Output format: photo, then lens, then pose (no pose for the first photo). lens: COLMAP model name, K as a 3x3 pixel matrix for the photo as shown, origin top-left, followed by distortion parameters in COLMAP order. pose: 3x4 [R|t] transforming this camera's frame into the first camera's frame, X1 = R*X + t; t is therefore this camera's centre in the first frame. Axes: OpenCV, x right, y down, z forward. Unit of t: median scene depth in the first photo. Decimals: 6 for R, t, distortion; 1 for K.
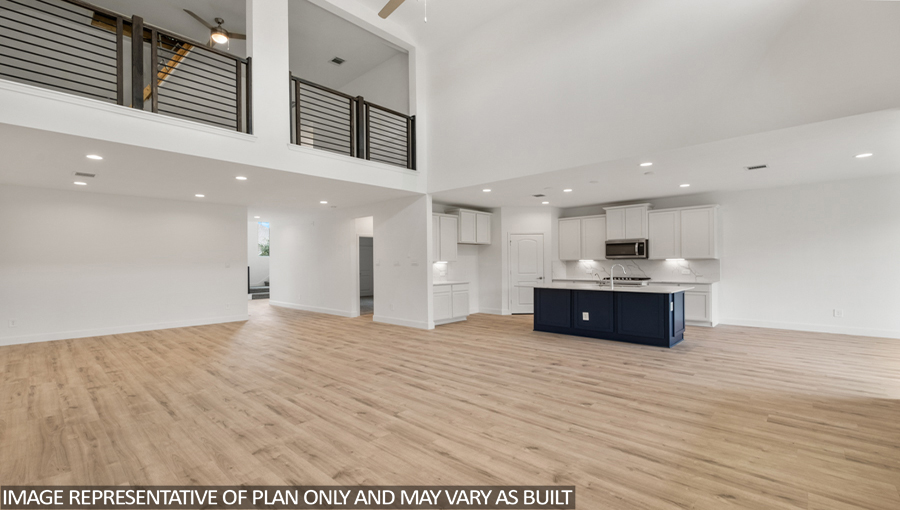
lens RADIAL K [[389.5, 0, 452.6], [0, 389.5, 256.2], [0, 0, 1]] dist [-0.006258, 0.000118]
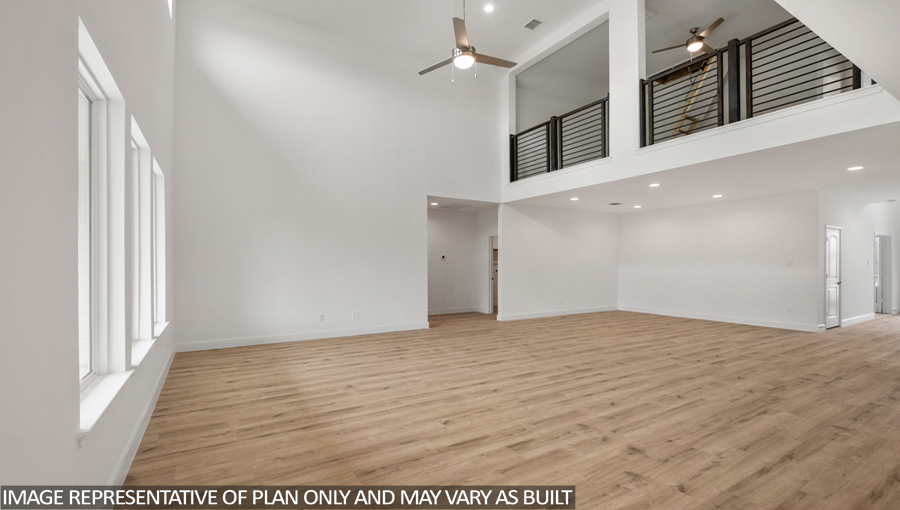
lens RADIAL K [[396.7, 0, 438.3], [0, 396.7, 262.2], [0, 0, 1]] dist [-0.008961, -0.000009]
pose [[-0.297652, 0.005800, -0.954657, 1.173855], [0.019333, 0.999813, 0.000047, 0.008608], [0.954479, -0.018442, -0.297708, 1.213214]]
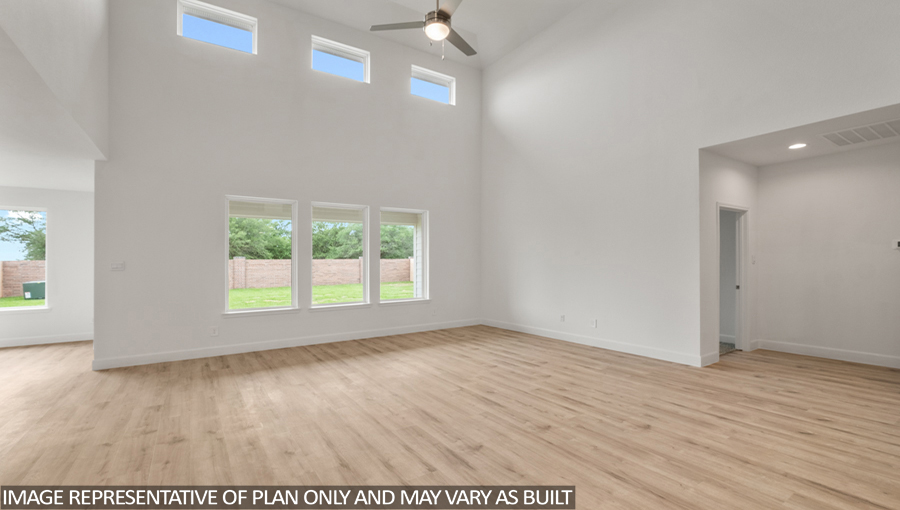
lens RADIAL K [[396.7, 0, 438.3], [0, 396.7, 262.2], [0, 0, 1]] dist [-0.008961, -0.000009]
pose [[-0.963192, 0.018682, 0.268166, -0.366988], [0.014636, 0.999747, -0.017081, 0.036584], [-0.268417, -0.012527, -0.963221, 1.960648]]
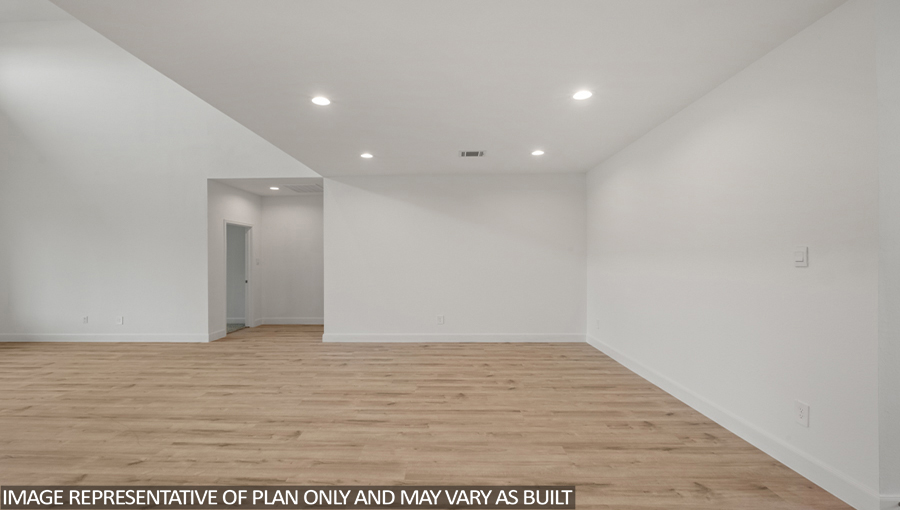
lens RADIAL K [[394.5, 0, 442.1], [0, 394.5, 258.8], [0, 0, 1]] dist [-0.010683, 0.000011]
pose [[-0.765627, 0.012383, -0.643165, -0.522664], [0.022385, 0.999722, -0.007400, 0.041894], [0.642895, -0.020063, -0.765692, 2.460694]]
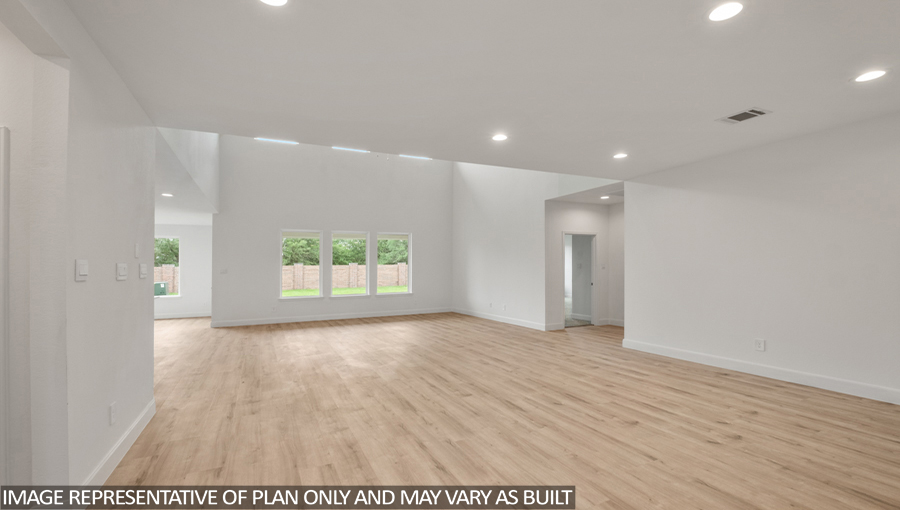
lens RADIAL K [[394.5, 0, 442.1], [0, 394.5, 258.8], [0, 0, 1]] dist [-0.010683, 0.000011]
pose [[-0.920651, 0.029749, 0.389252, -1.152970], [0.015989, 0.999129, -0.038541, 0.051343], [-0.390060, -0.029259, -0.920325, 2.676798]]
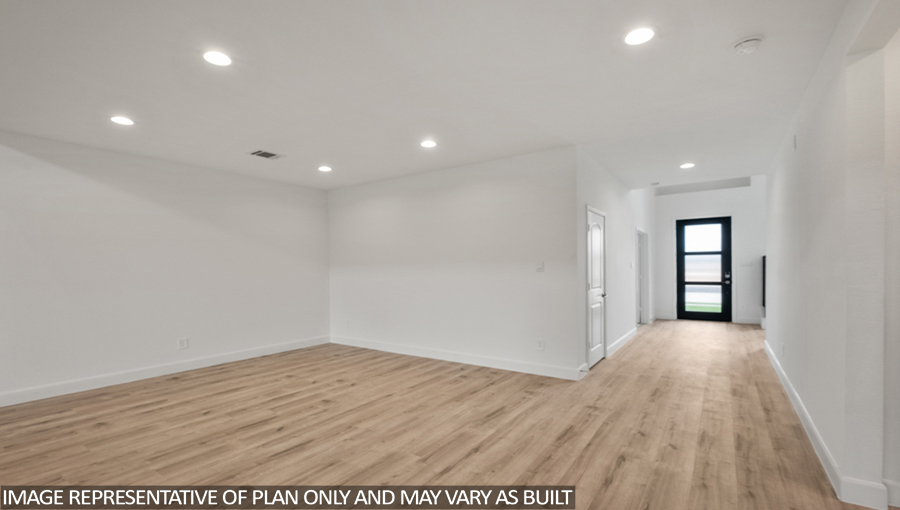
lens RADIAL K [[396.7, 0, 438.3], [0, 396.7, 262.2], [0, 0, 1]] dist [-0.008961, -0.000009]
pose [[0.105841, -0.003512, -0.994377, -0.156009], [0.023766, 0.999717, -0.001001, 0.031388], [0.994099, -0.023527, 0.105895, 1.913012]]
